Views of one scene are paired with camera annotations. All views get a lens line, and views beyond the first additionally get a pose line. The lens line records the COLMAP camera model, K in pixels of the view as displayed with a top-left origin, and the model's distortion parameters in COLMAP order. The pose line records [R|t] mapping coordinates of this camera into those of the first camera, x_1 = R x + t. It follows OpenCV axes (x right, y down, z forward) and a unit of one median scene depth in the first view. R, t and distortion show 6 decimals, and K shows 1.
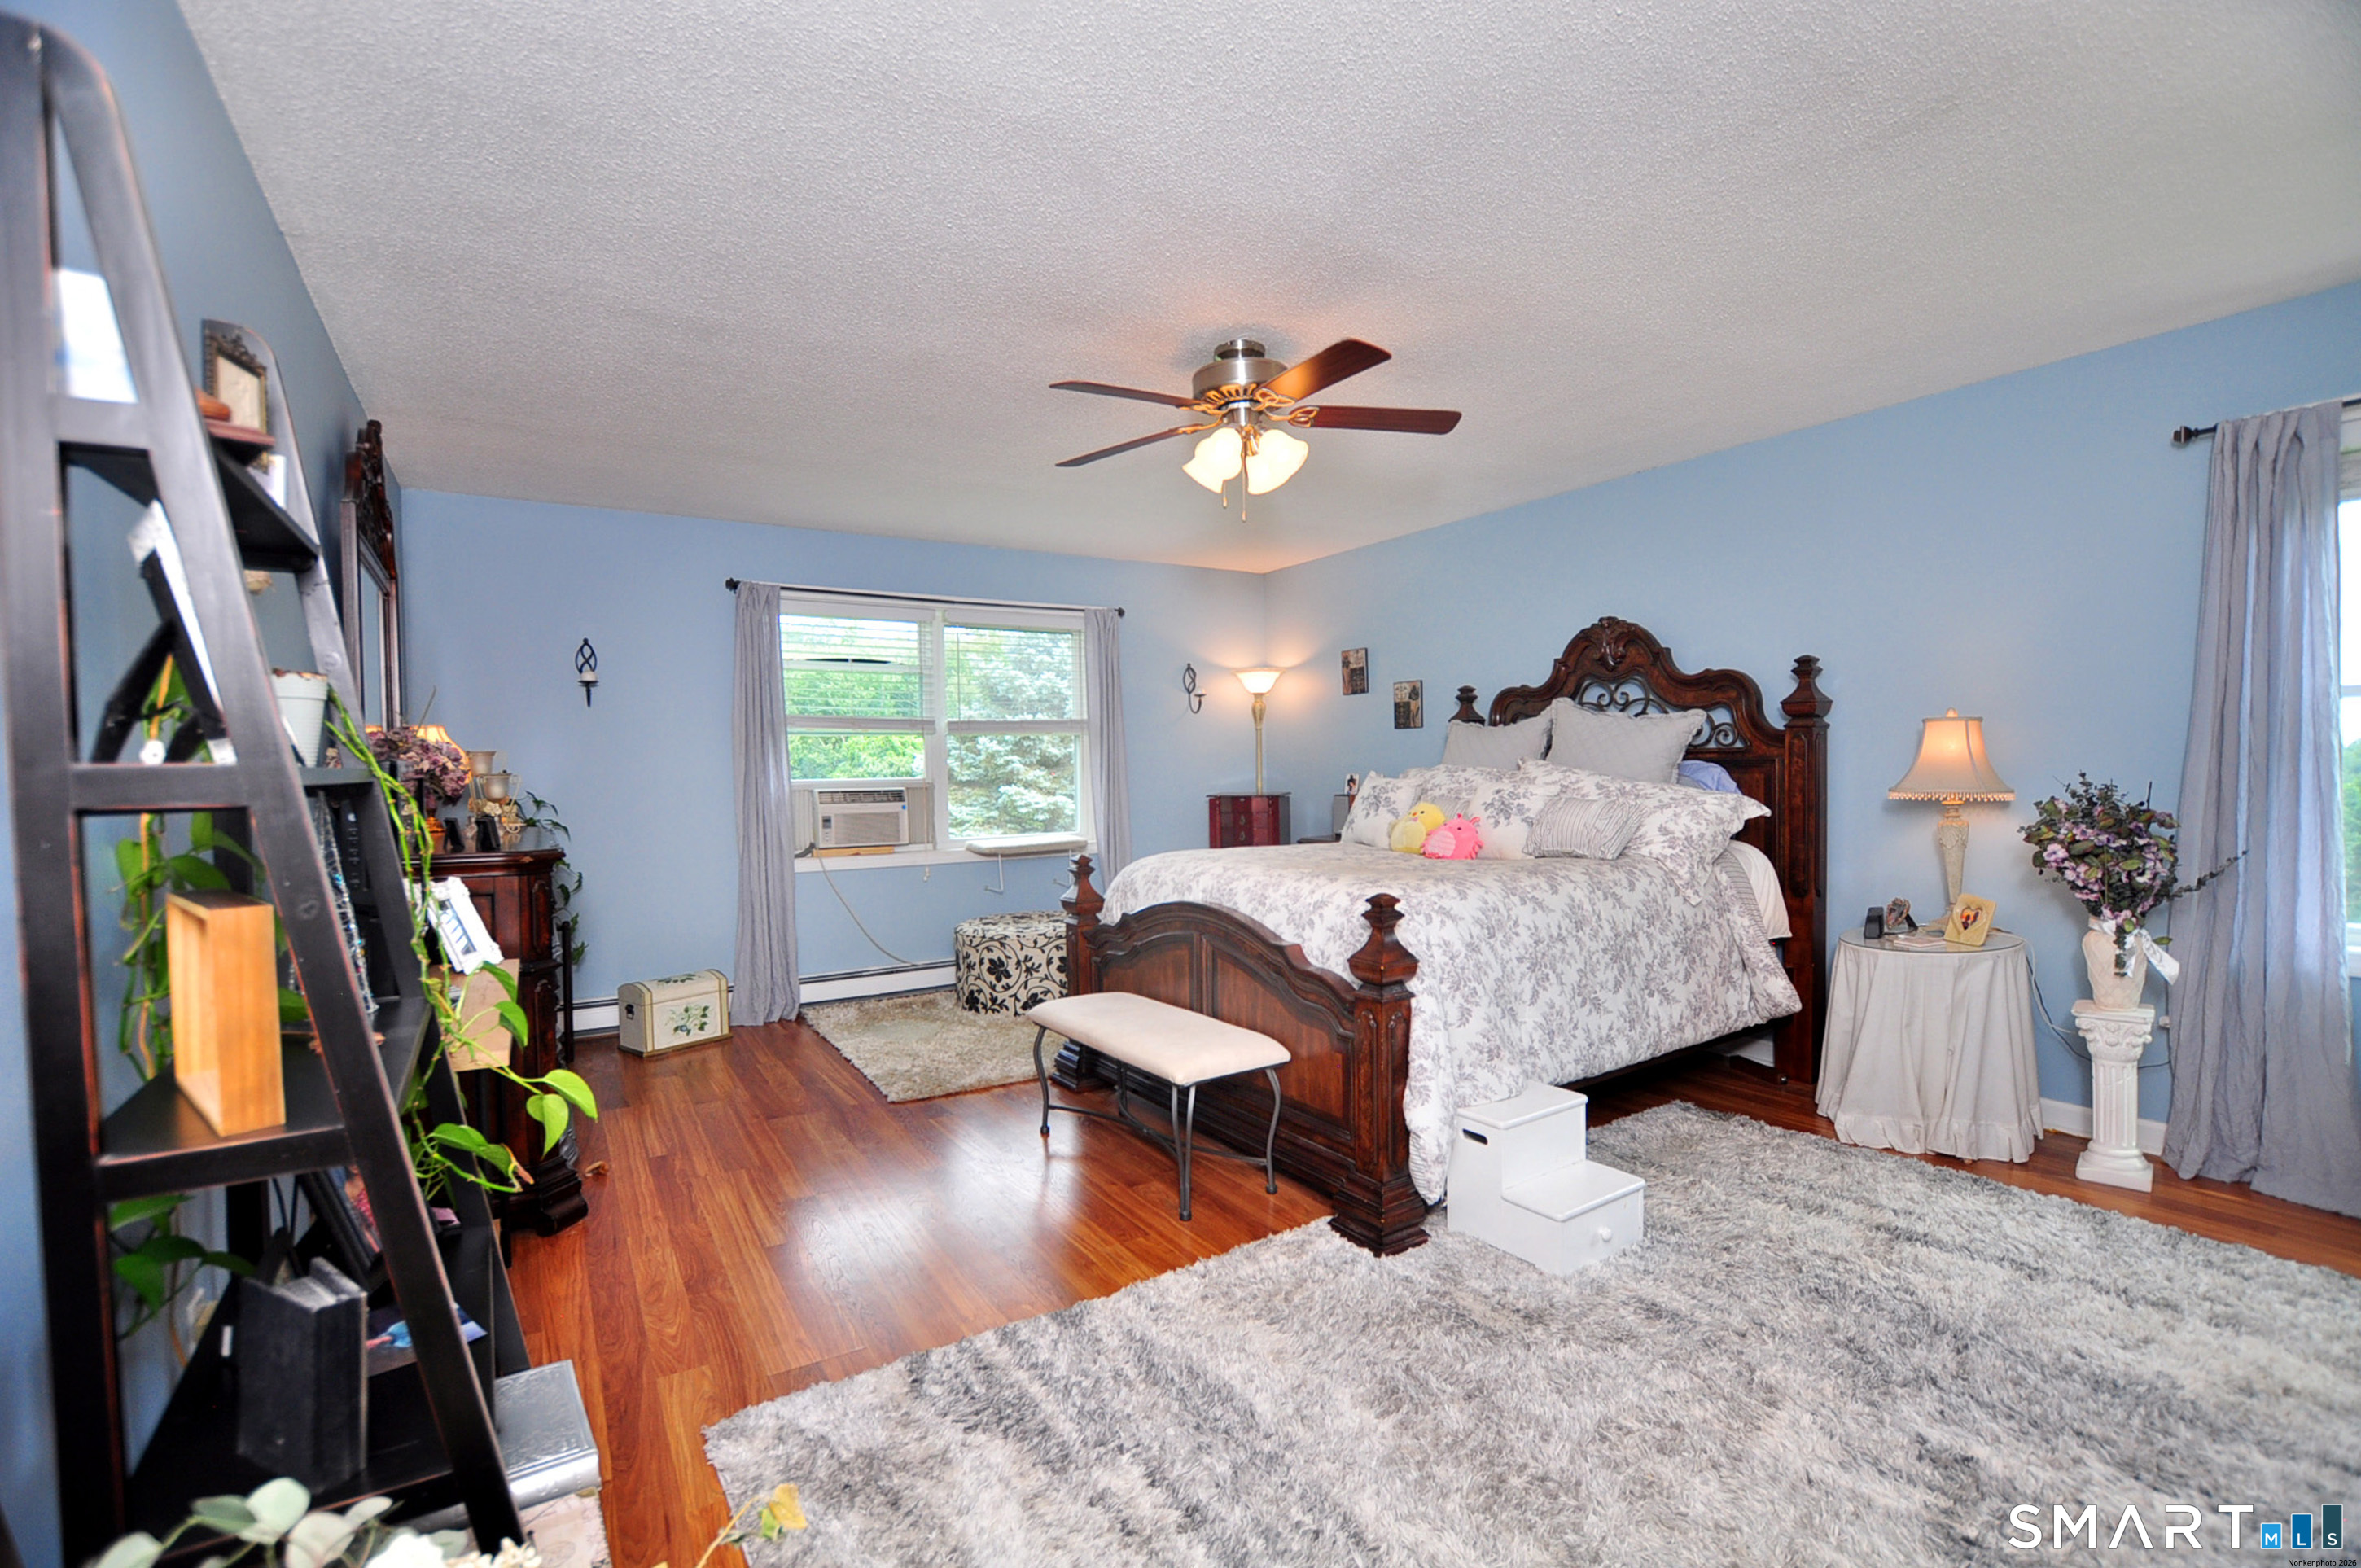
lens RADIAL K [[1057.4, 0, 1186.3], [0, 1057.4, 804.2], [0, 0, 1]] dist [-0.013253, -0.000193]
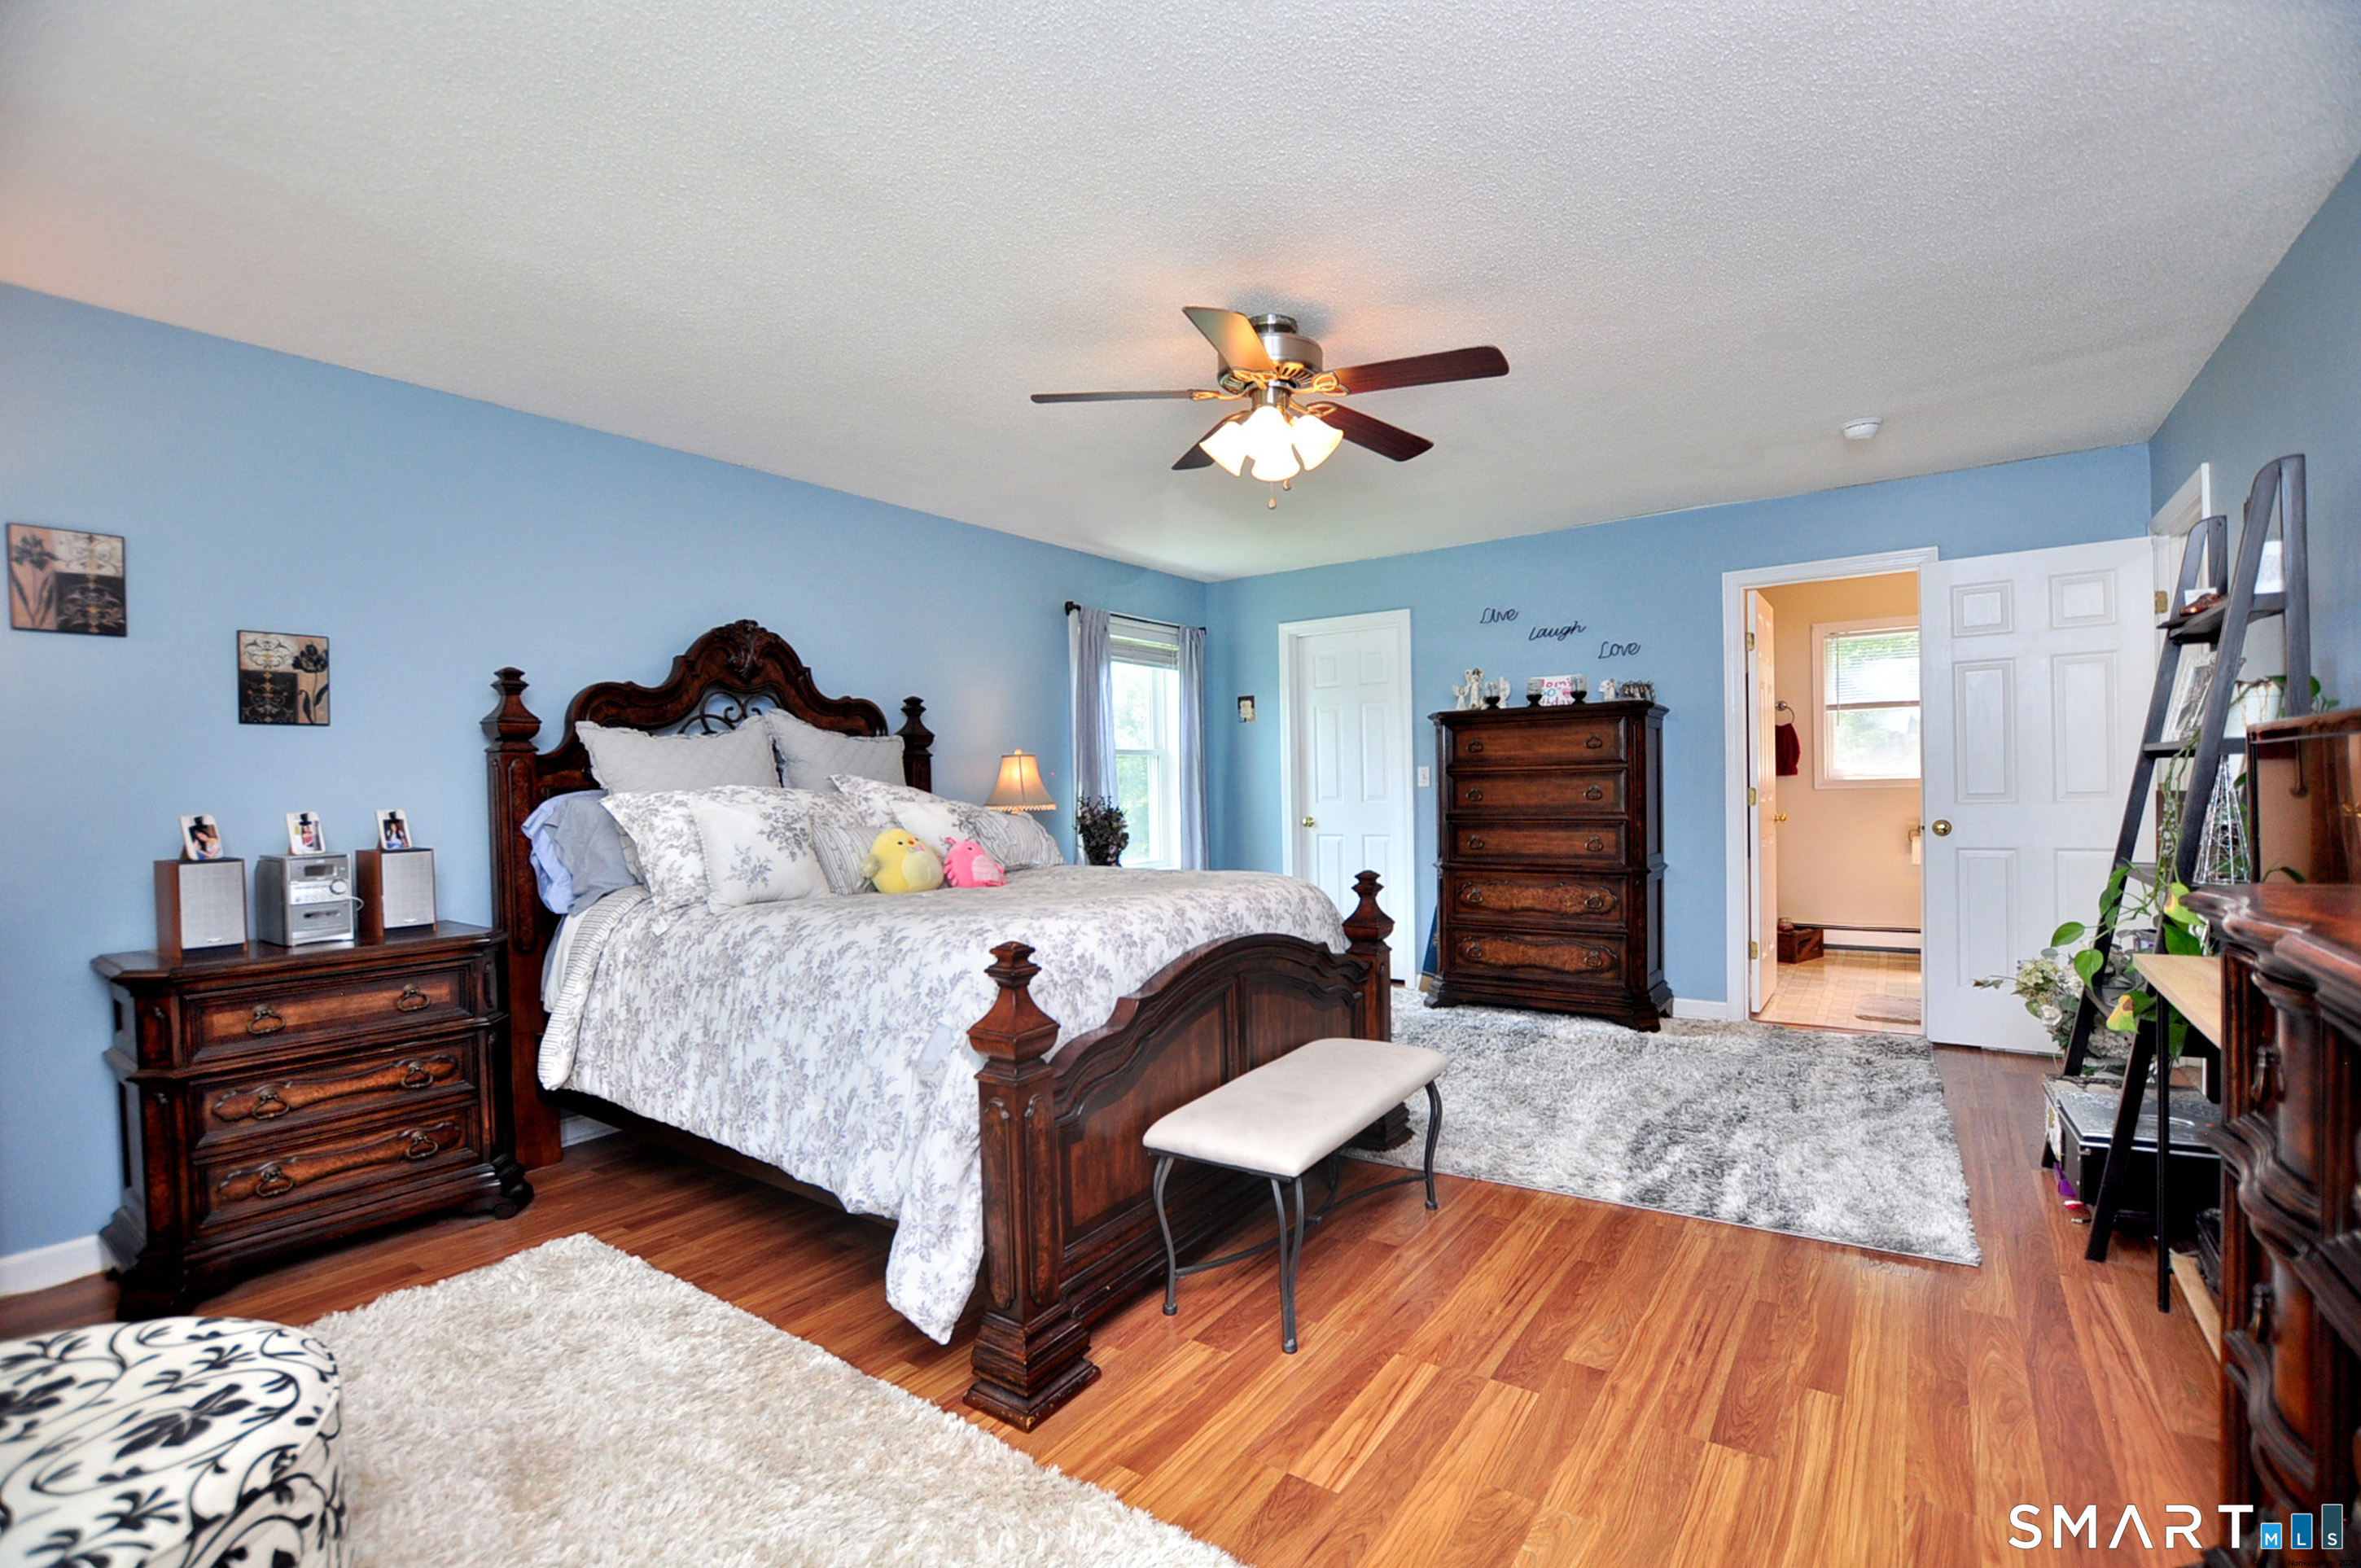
lens RADIAL K [[1057.4, 0, 1186.3], [0, 1057.4, 804.2], [0, 0, 1]] dist [-0.013253, -0.000193]
pose [[-0.394197, 0.007727, 0.918993, -0.544265], [0.064336, 0.997743, 0.019207, -0.019310], [-0.916771, 0.066696, -0.393805, 1.024516]]
